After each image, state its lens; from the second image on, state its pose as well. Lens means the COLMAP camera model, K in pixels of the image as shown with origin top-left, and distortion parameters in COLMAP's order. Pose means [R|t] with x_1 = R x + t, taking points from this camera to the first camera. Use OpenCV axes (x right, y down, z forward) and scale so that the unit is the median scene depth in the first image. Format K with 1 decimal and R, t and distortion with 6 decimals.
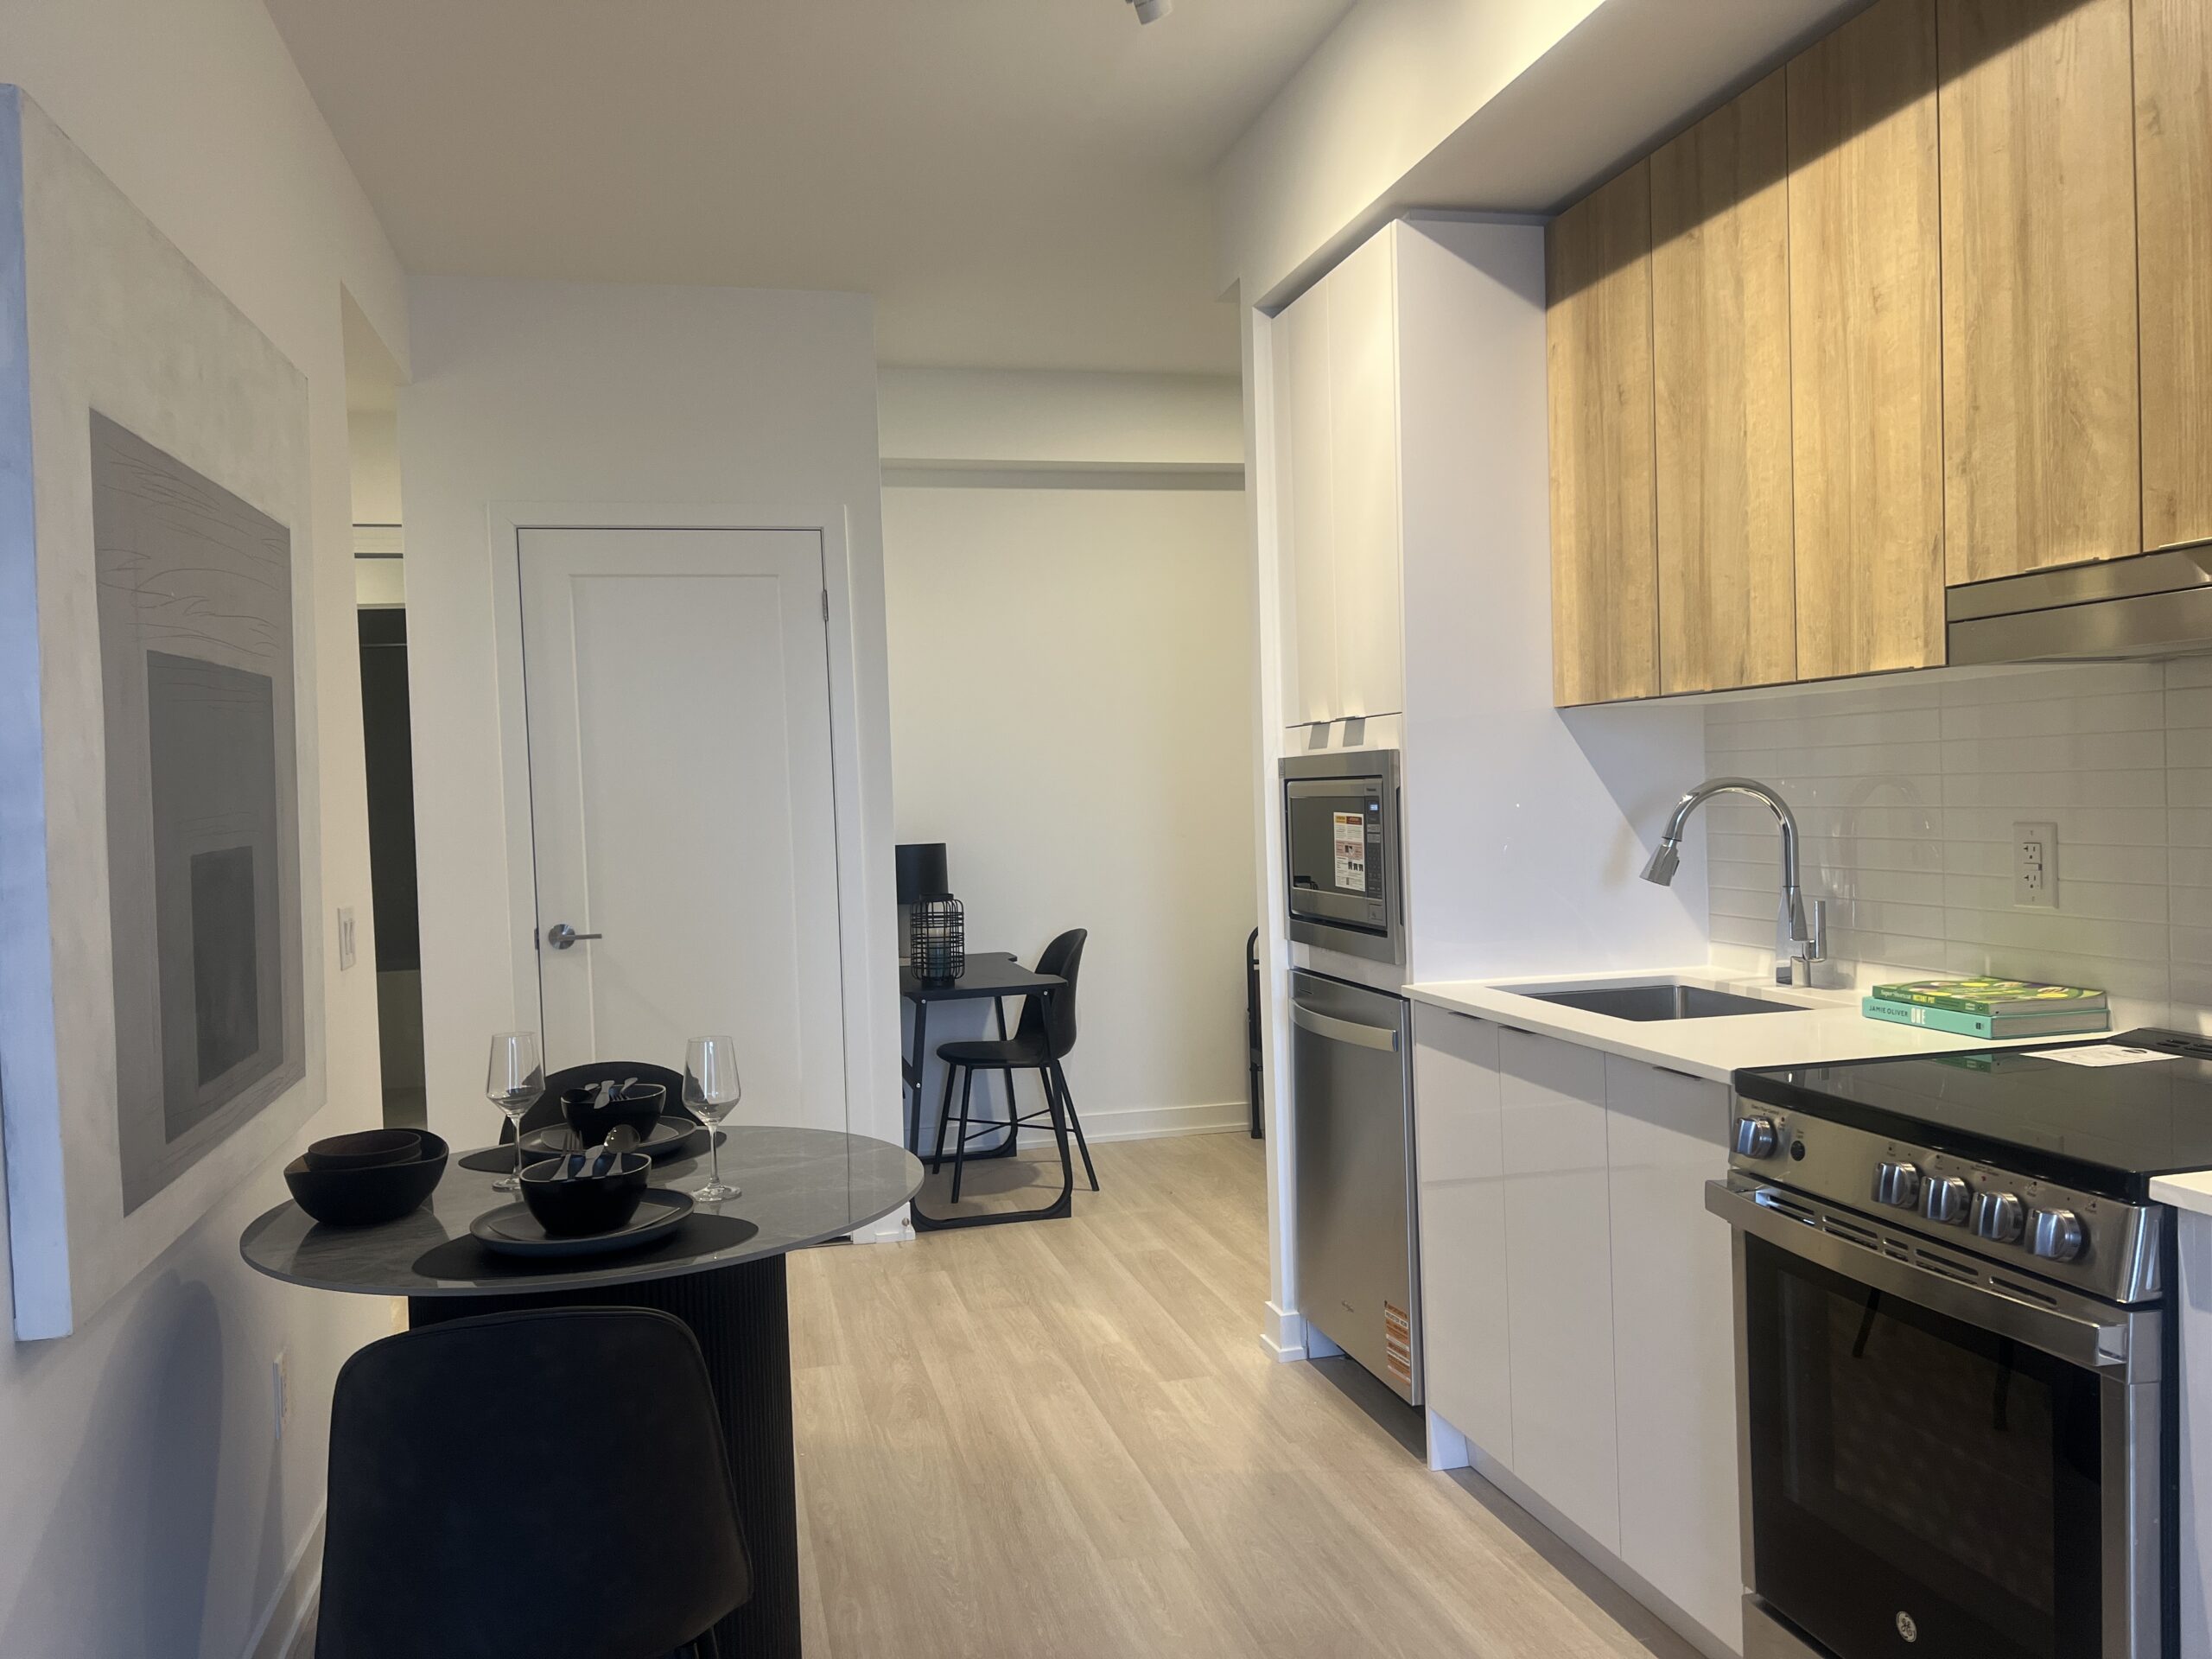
lens RADIAL K [[1624.5, 0, 1089.6], [0, 1624.5, 828.5], [0, 0, 1]] dist [0.023619, -0.042825]
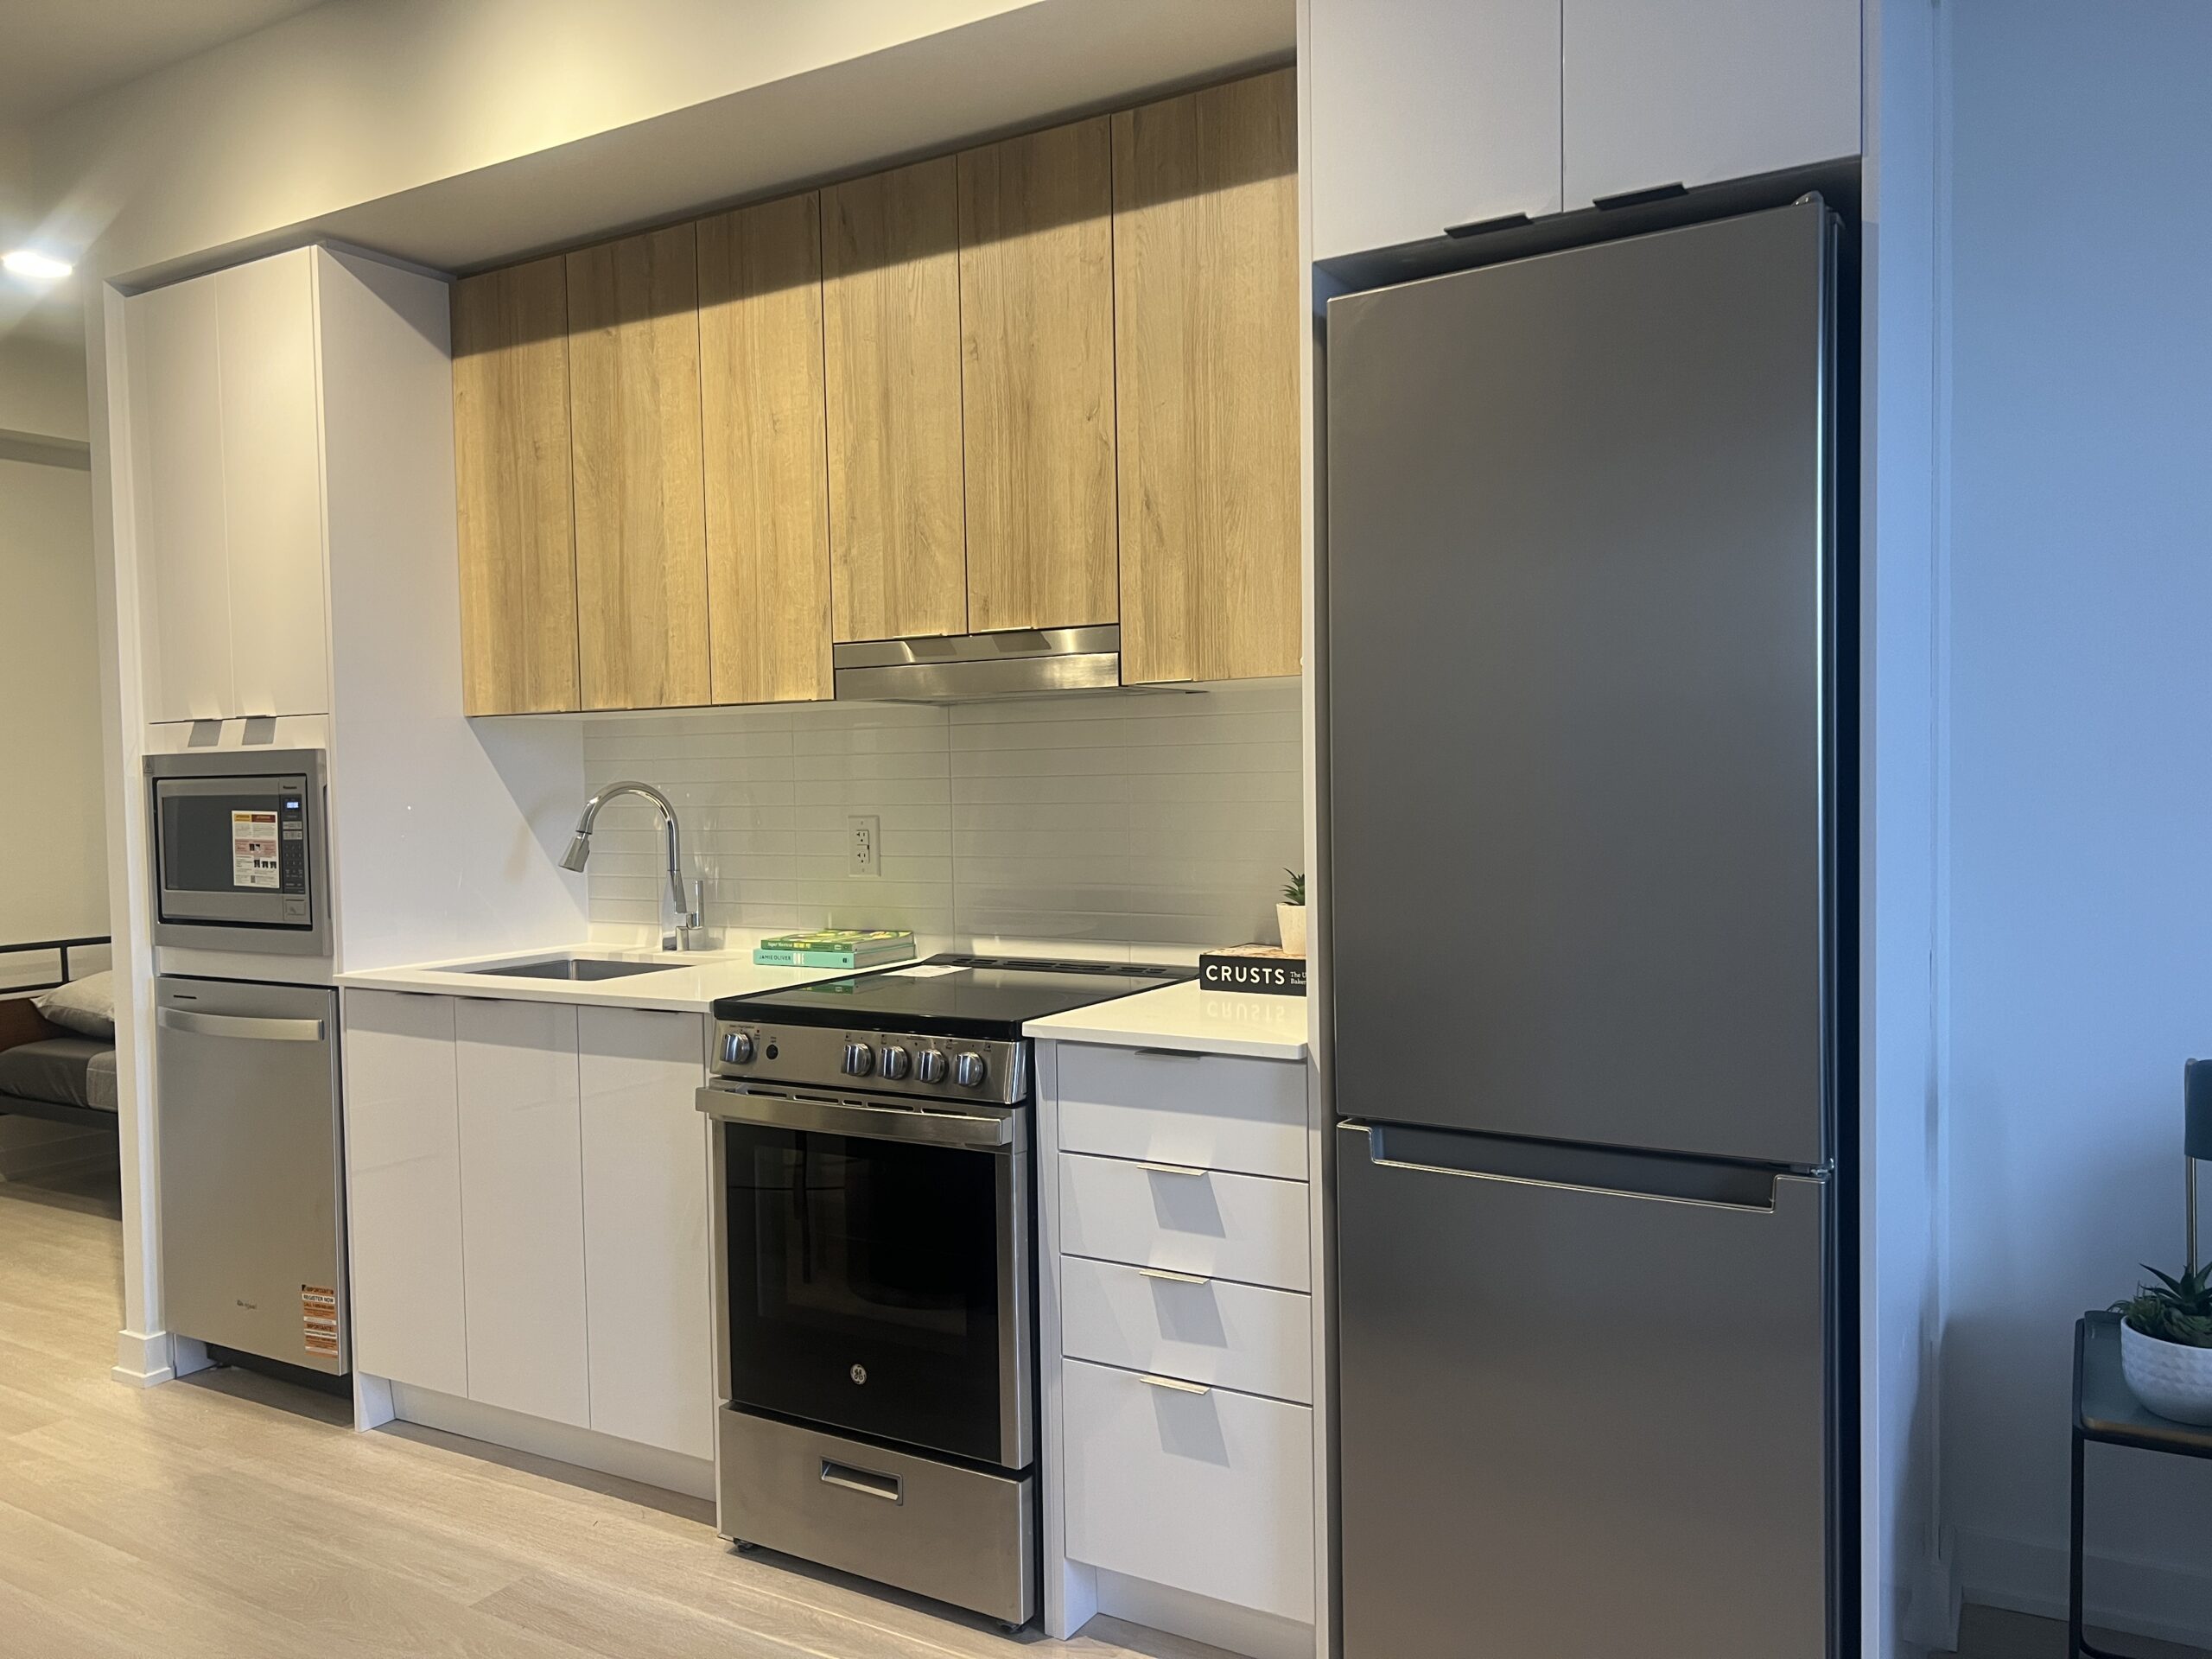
lens RADIAL K [[1624.5, 0, 1103.0], [0, 1624.5, 830.1], [0, 0, 1]] dist [0.023619, -0.042825]
pose [[0.692432, -0.002787, 0.721478, -0.257682], [0.011571, 0.999907, -0.007242, 0.019486], [-0.721390, 0.013362, 0.692400, -0.100997]]
